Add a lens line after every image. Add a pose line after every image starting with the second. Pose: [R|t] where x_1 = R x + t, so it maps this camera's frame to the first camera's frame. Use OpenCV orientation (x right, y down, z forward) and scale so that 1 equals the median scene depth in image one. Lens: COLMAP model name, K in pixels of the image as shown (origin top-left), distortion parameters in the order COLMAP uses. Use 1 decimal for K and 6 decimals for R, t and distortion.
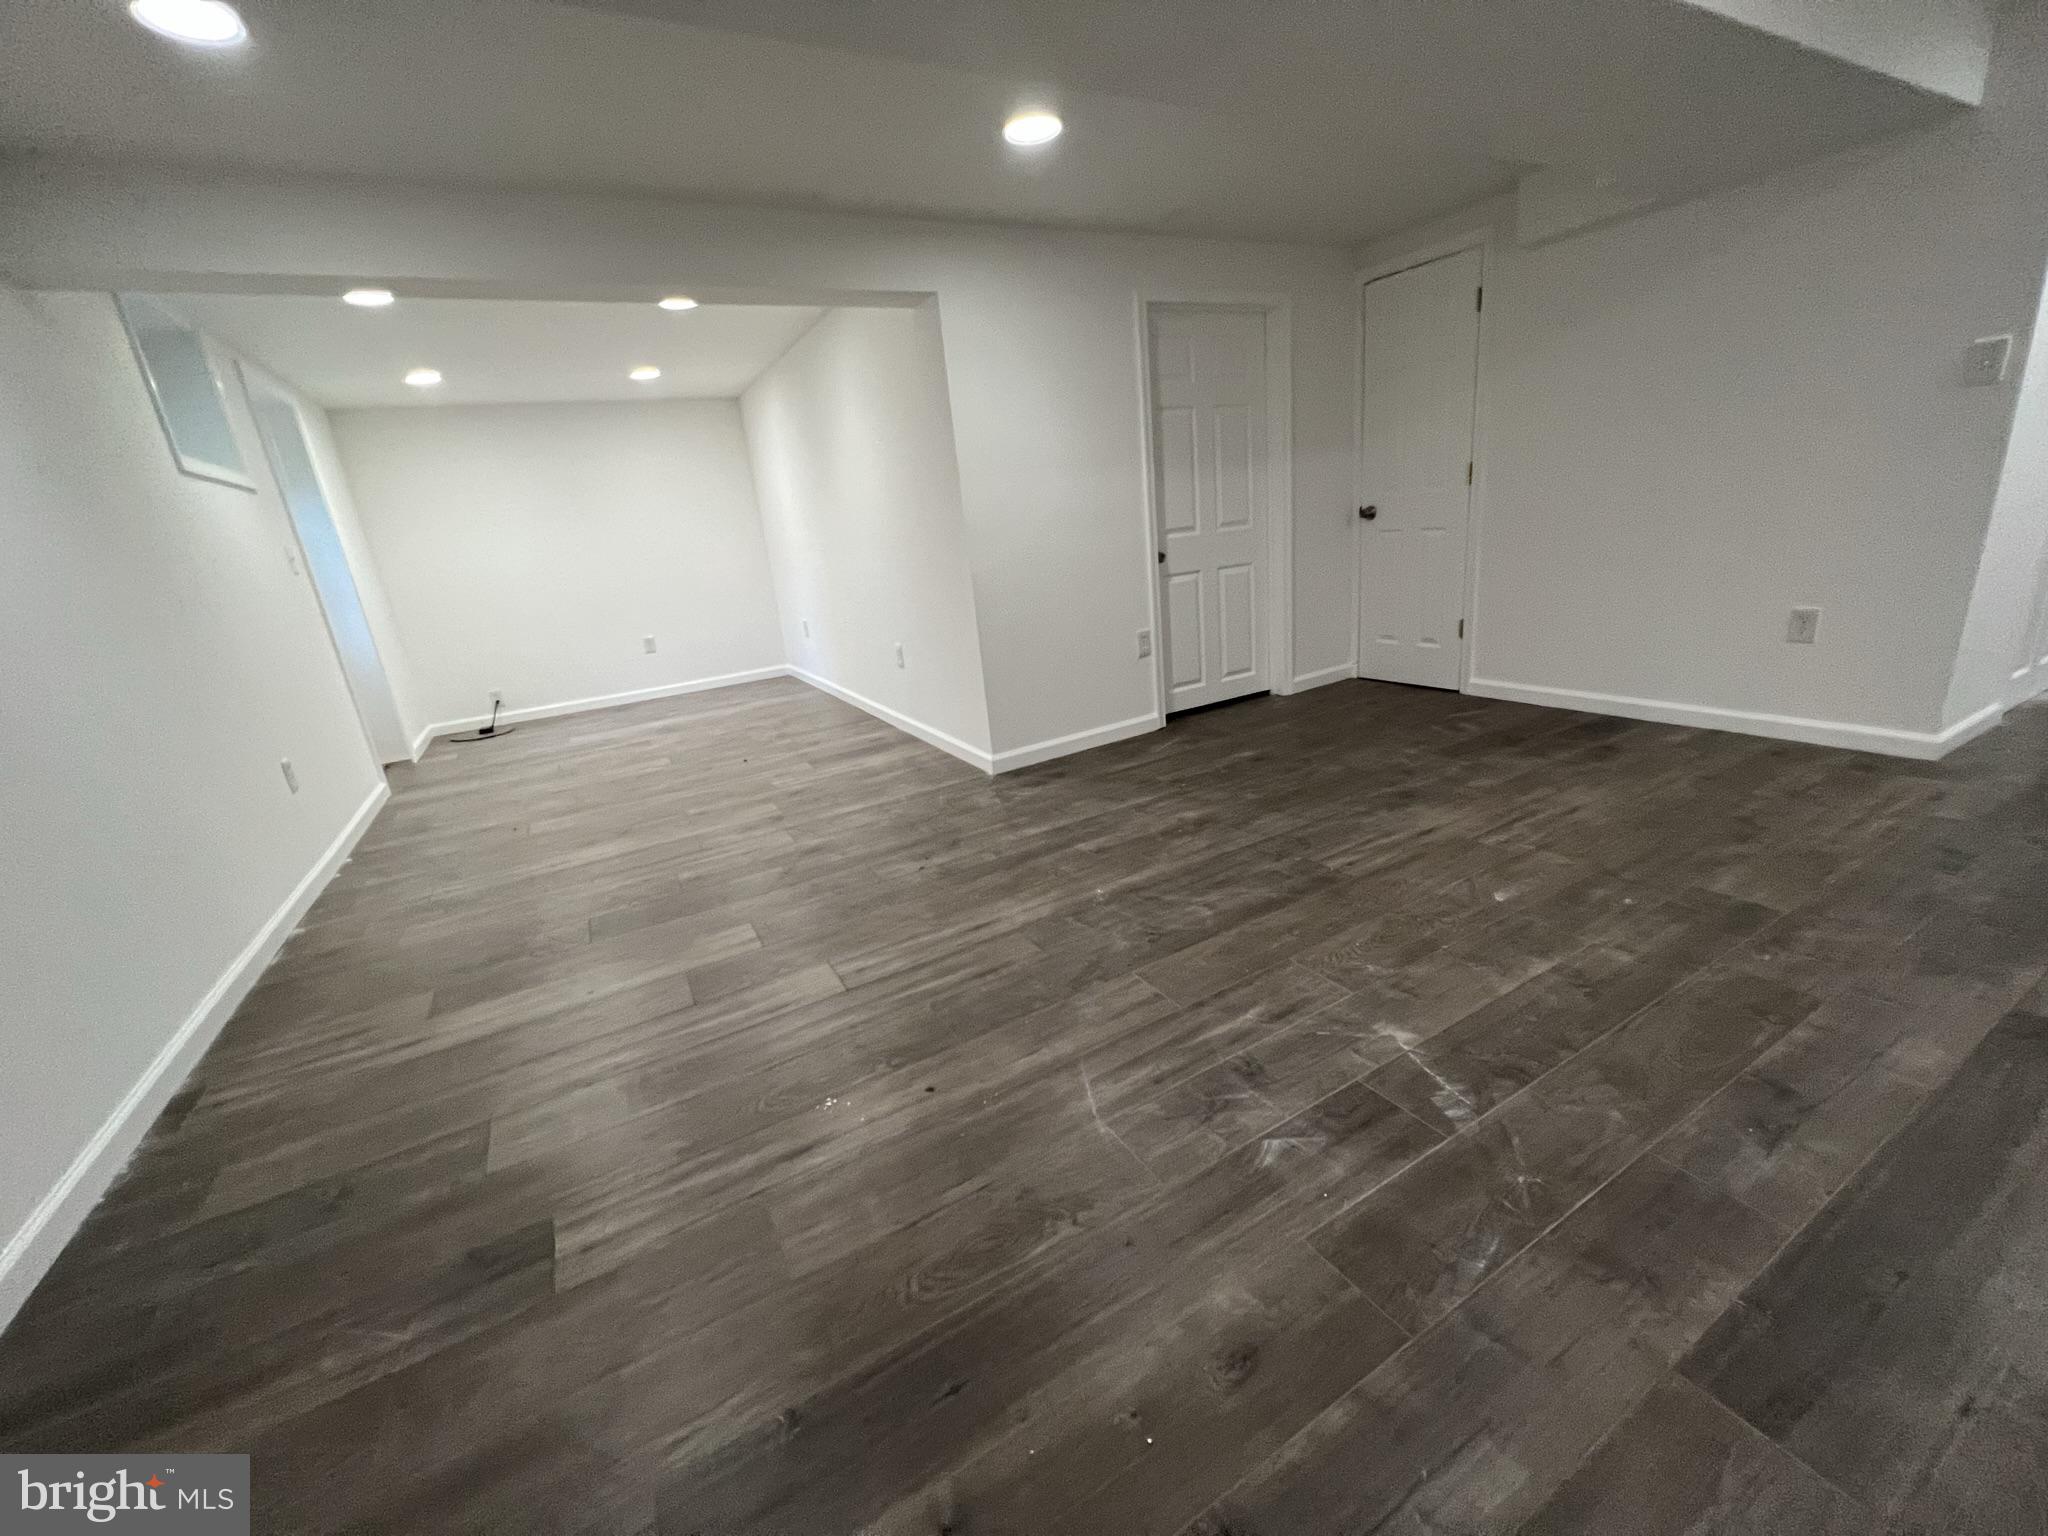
lens RADIAL K [[825.2, 0, 1017.9], [0, 825.2, 762.7], [0, 0, 1]] dist [-0.001893, 0.001732]
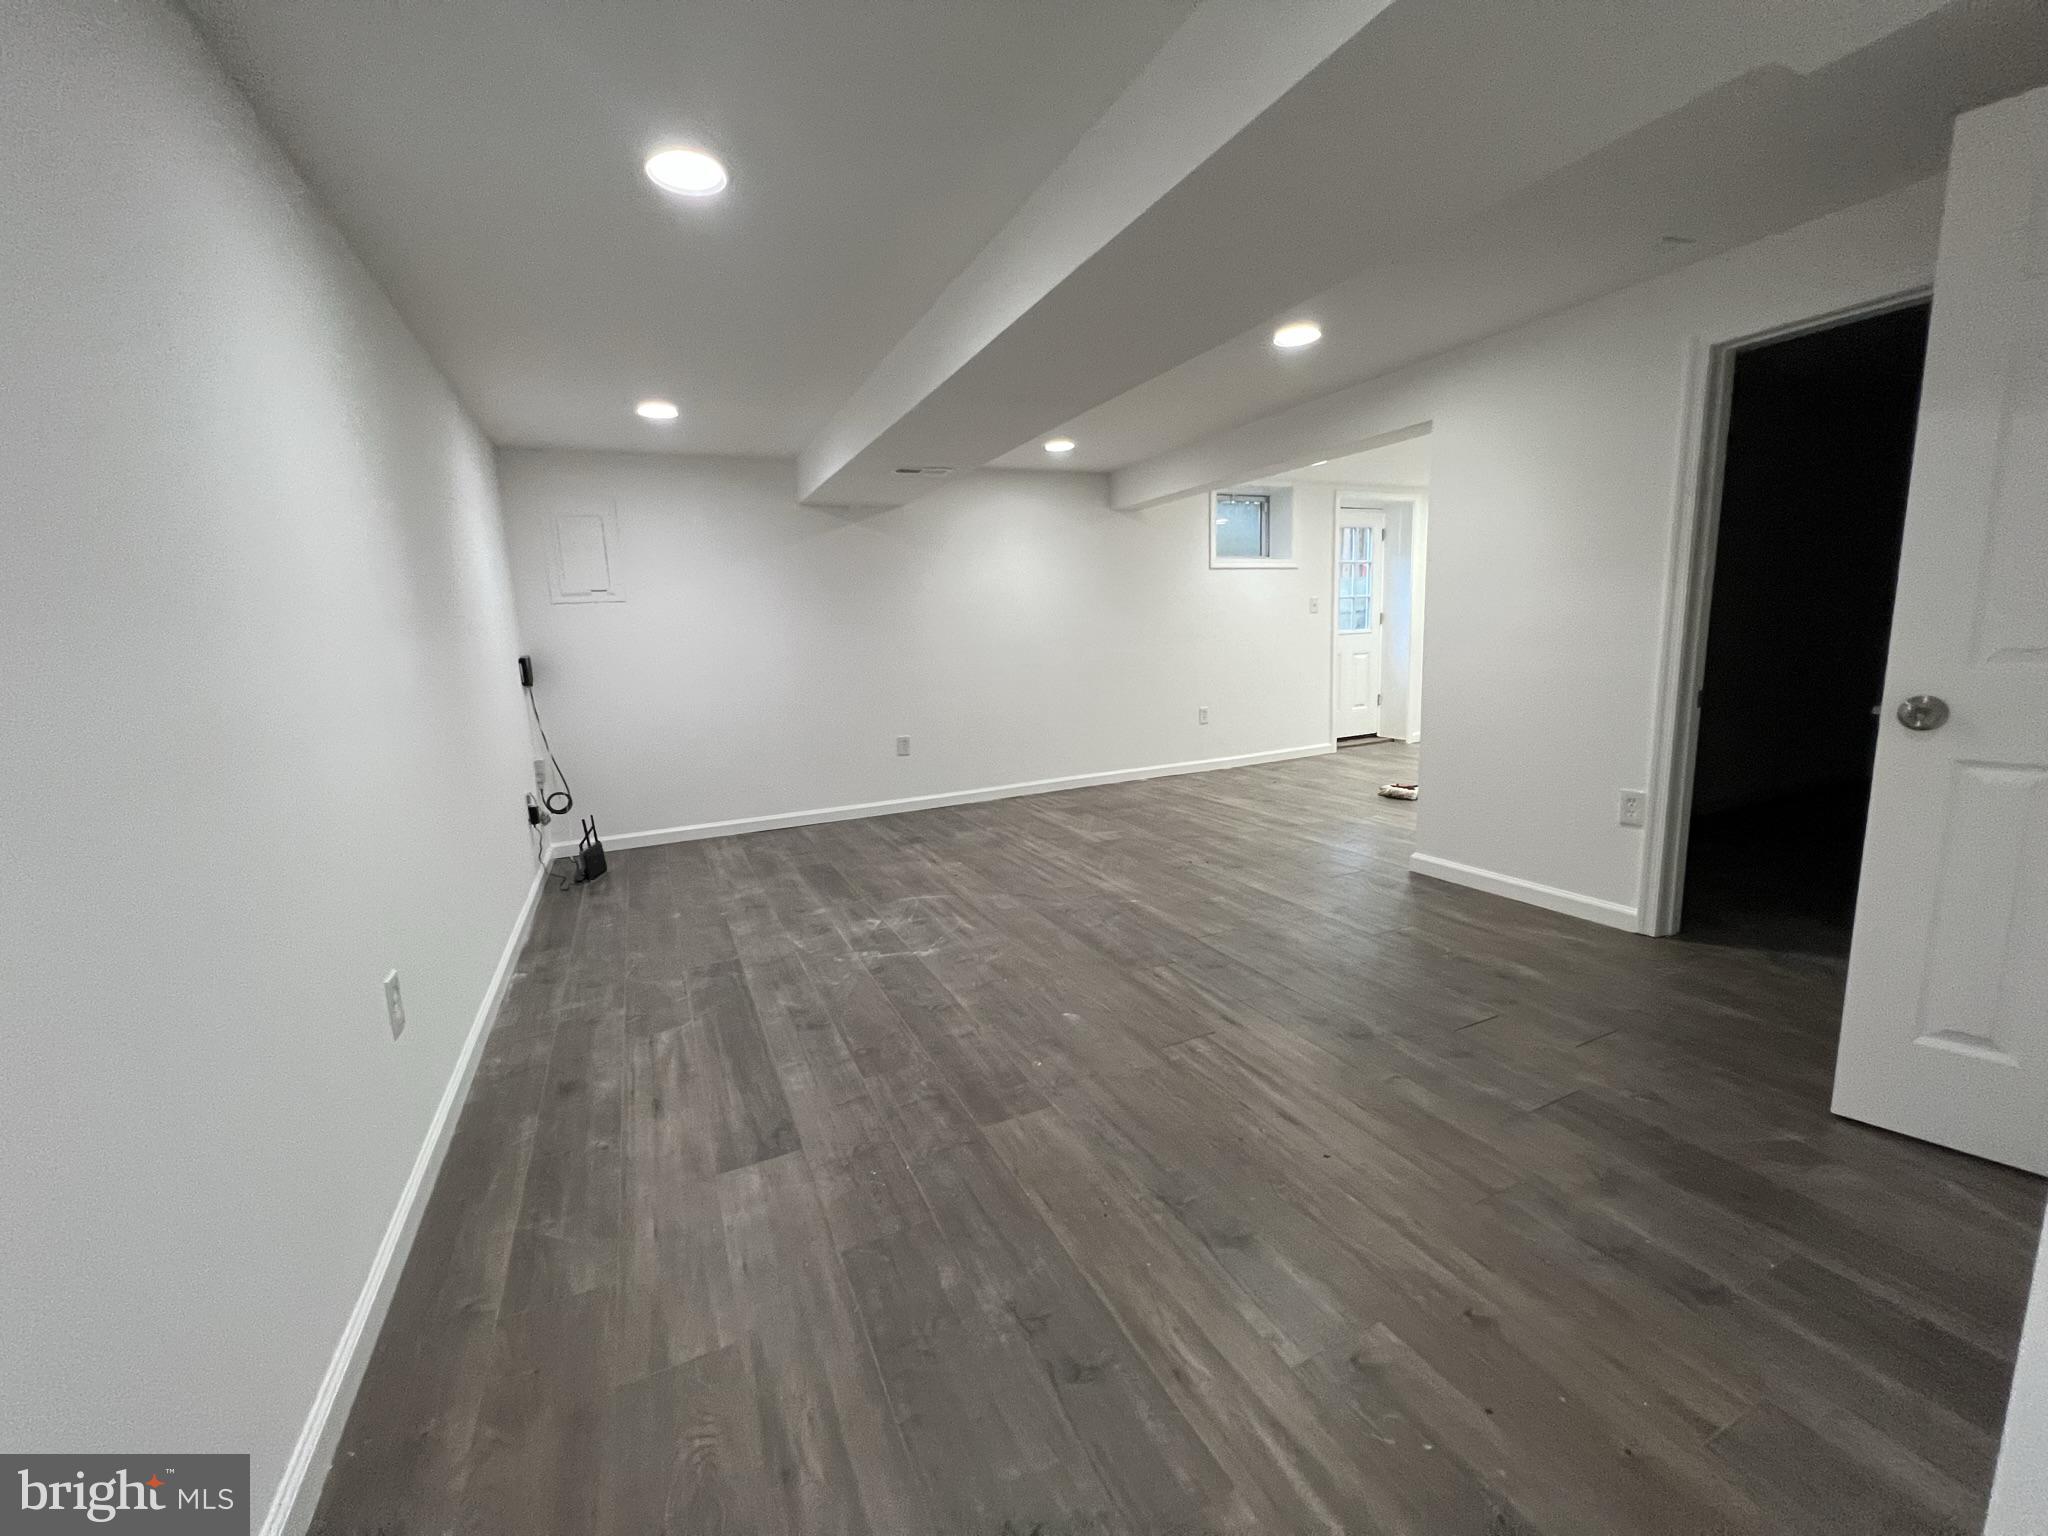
lens RADIAL K [[825.2, 0, 1029.4], [0, 825.2, 770.3], [0, 0, 1]] dist [-0.001893, 0.001732]
pose [[-0.061652, 0.273332, -0.959942, 1.321449], [-0.240009, 0.929491, 0.280076, -0.381605], [0.968811, 0.247662, 0.008297, 0.707391]]
